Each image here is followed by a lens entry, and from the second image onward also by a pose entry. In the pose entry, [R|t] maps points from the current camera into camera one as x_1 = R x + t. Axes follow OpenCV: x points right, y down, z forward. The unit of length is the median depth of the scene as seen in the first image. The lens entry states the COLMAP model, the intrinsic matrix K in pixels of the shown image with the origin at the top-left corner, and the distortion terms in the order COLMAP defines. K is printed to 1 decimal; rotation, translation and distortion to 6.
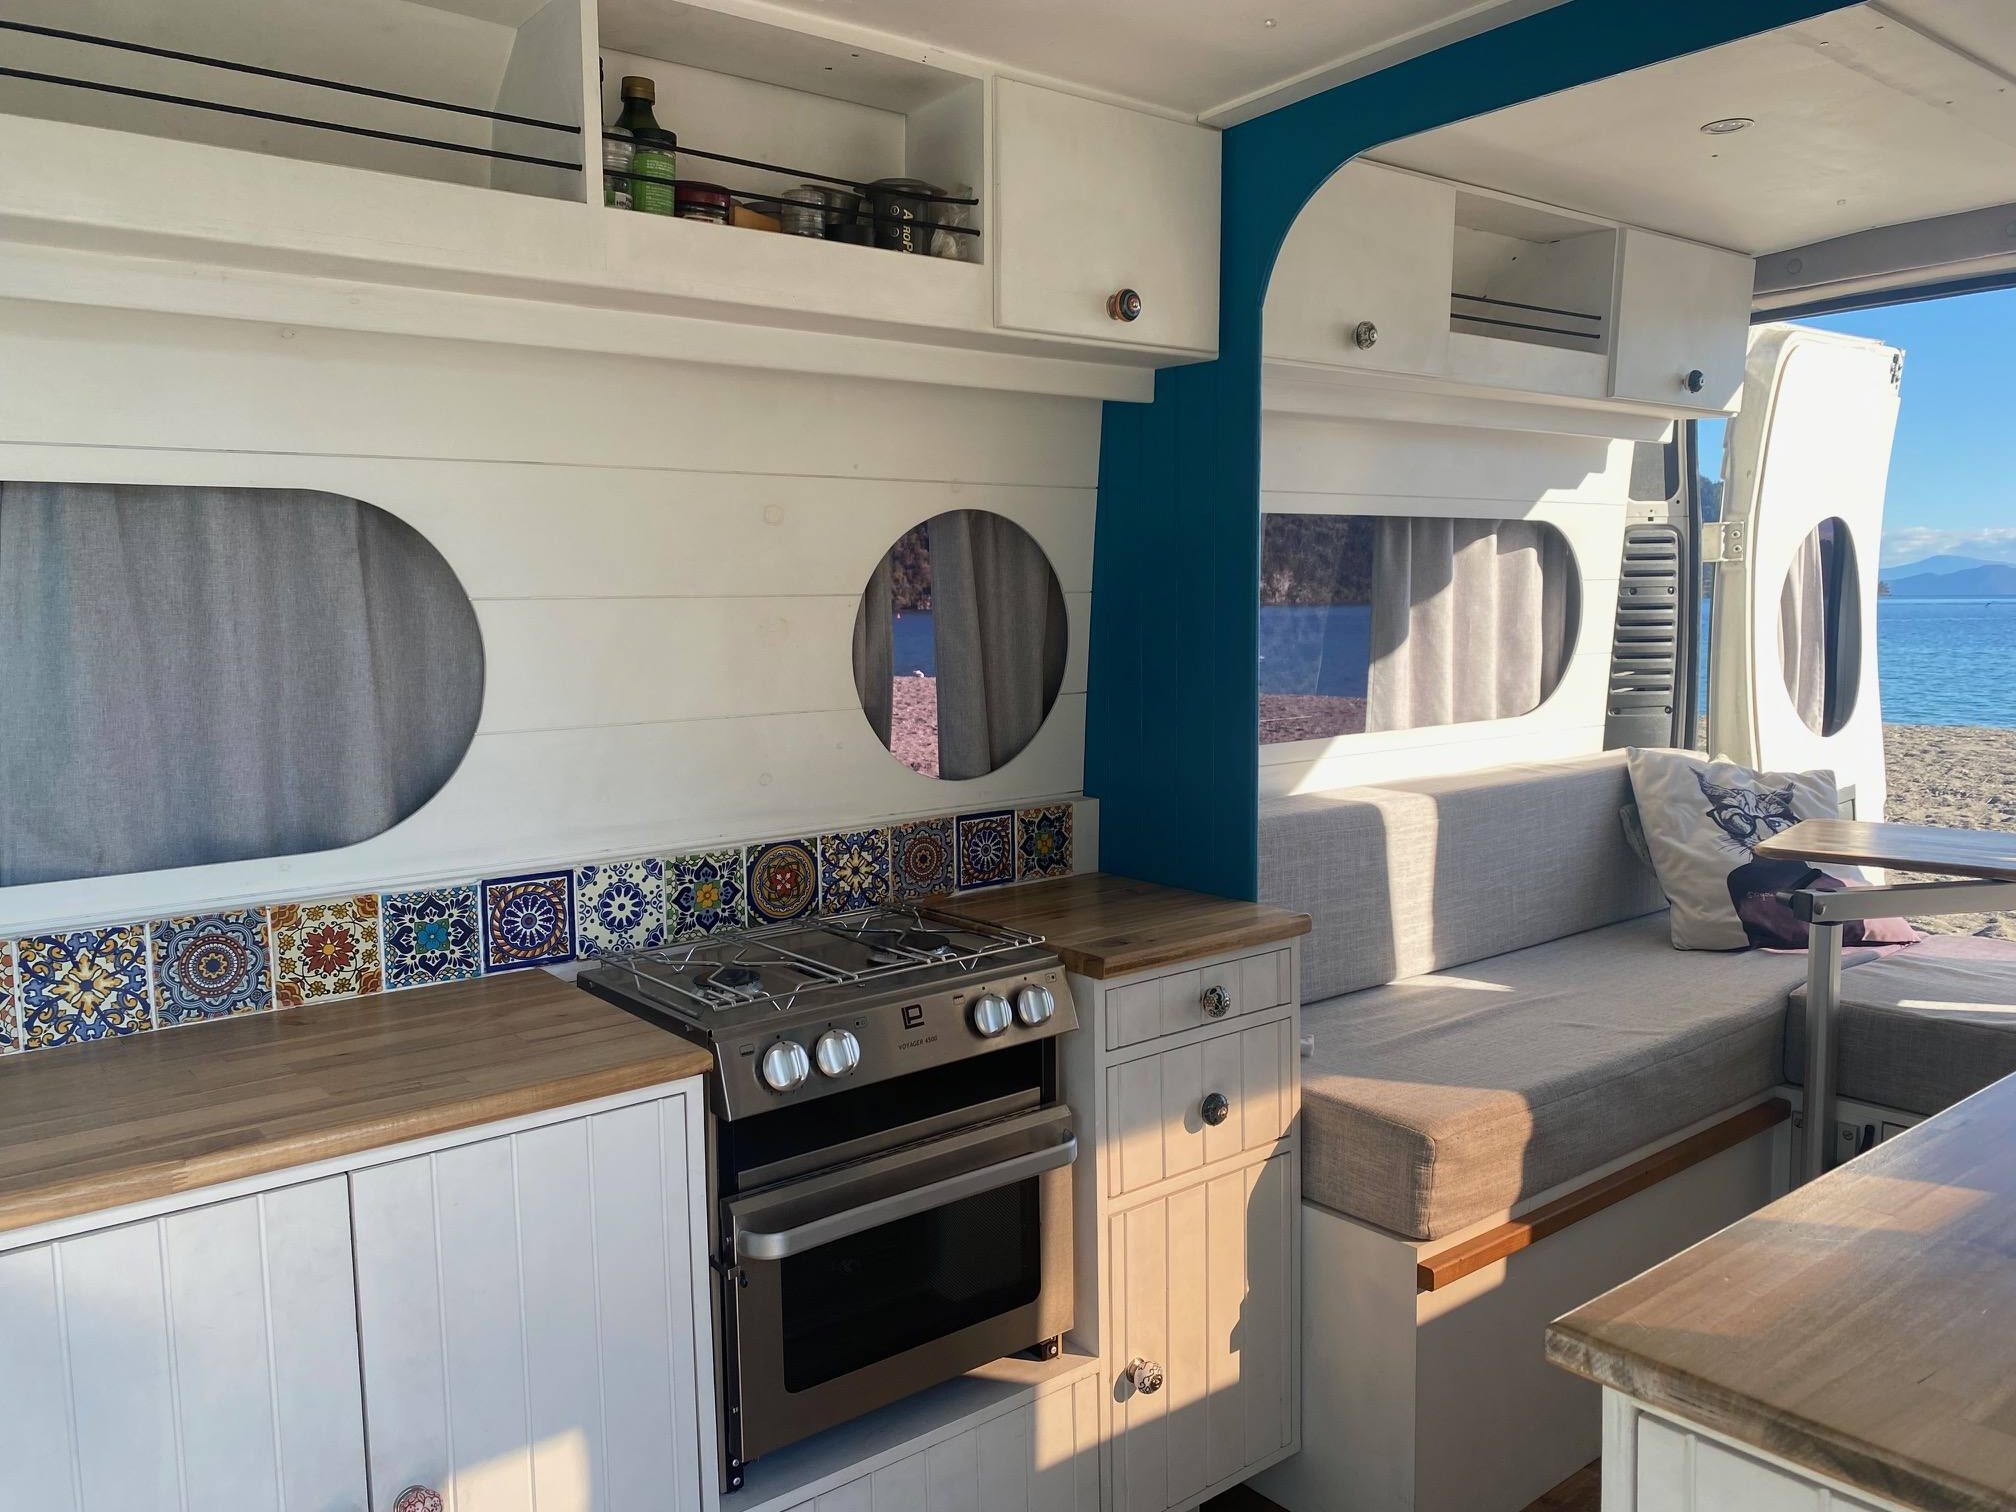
lens RADIAL K [[1529.8, 0, 1008.2], [0, 1529.8, 764.6], [0, 0, 1]] dist [0.016738, -0.012609]
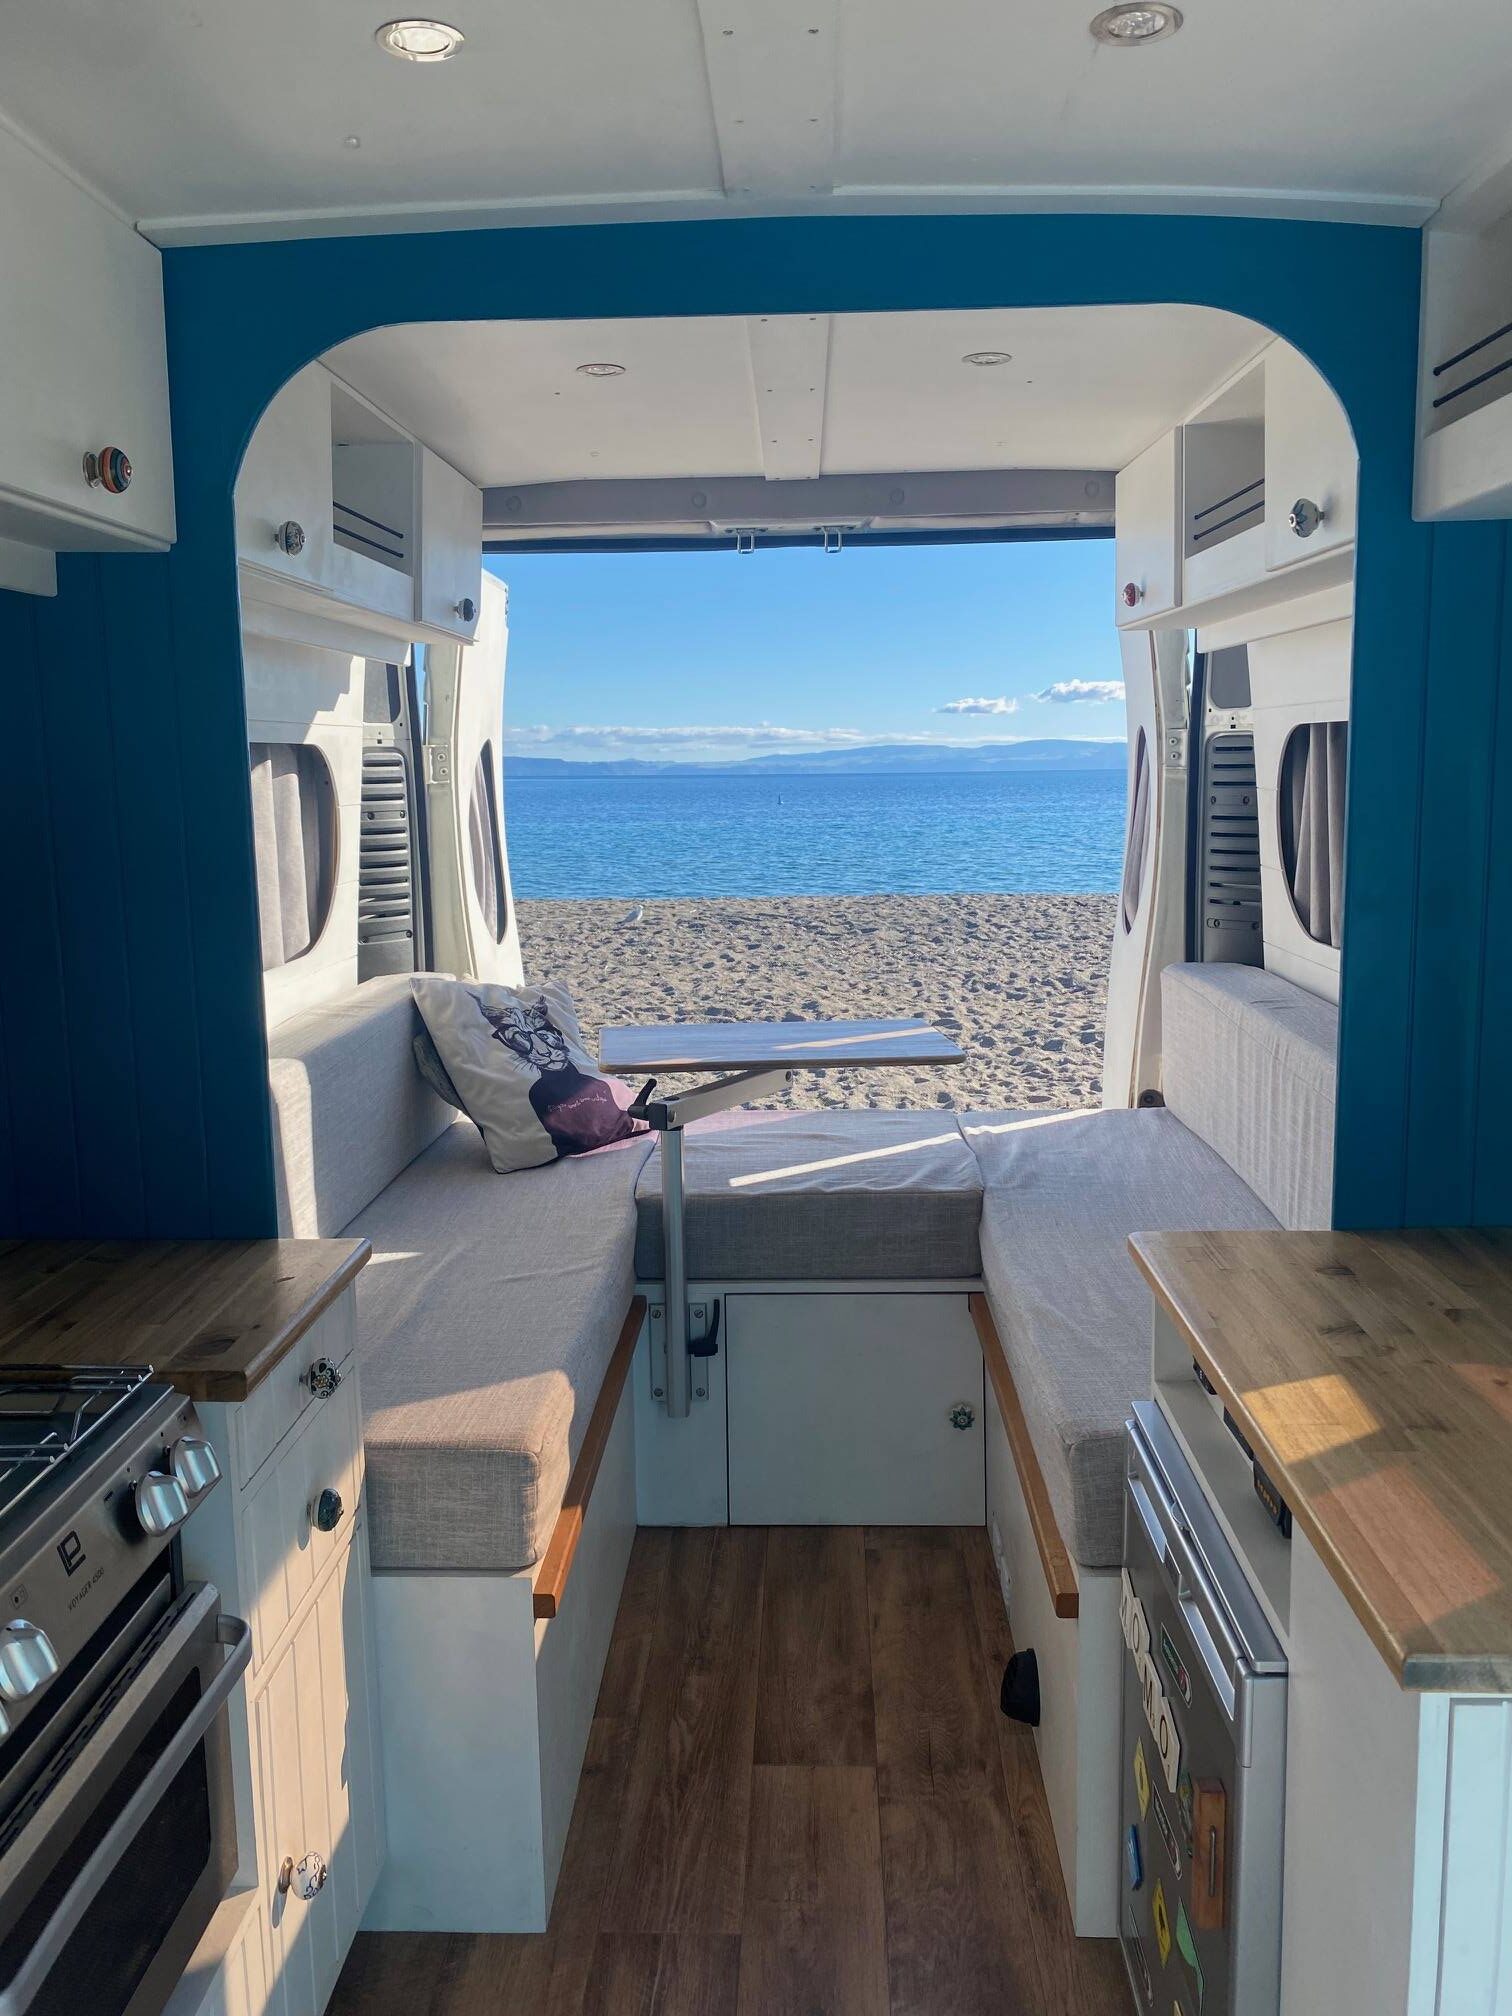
lens RADIAL K [[1529.8, 0, 741.1], [0, 1529.8, 988.0], [0, 0, 1]] dist [0.016738, -0.012609]
pose [[0.659129, -0.109793, 0.743972, -0.211669], [0.091965, 0.993628, 0.065159, -0.056583], [-0.746385, 0.025471, 0.665026, 0.222423]]
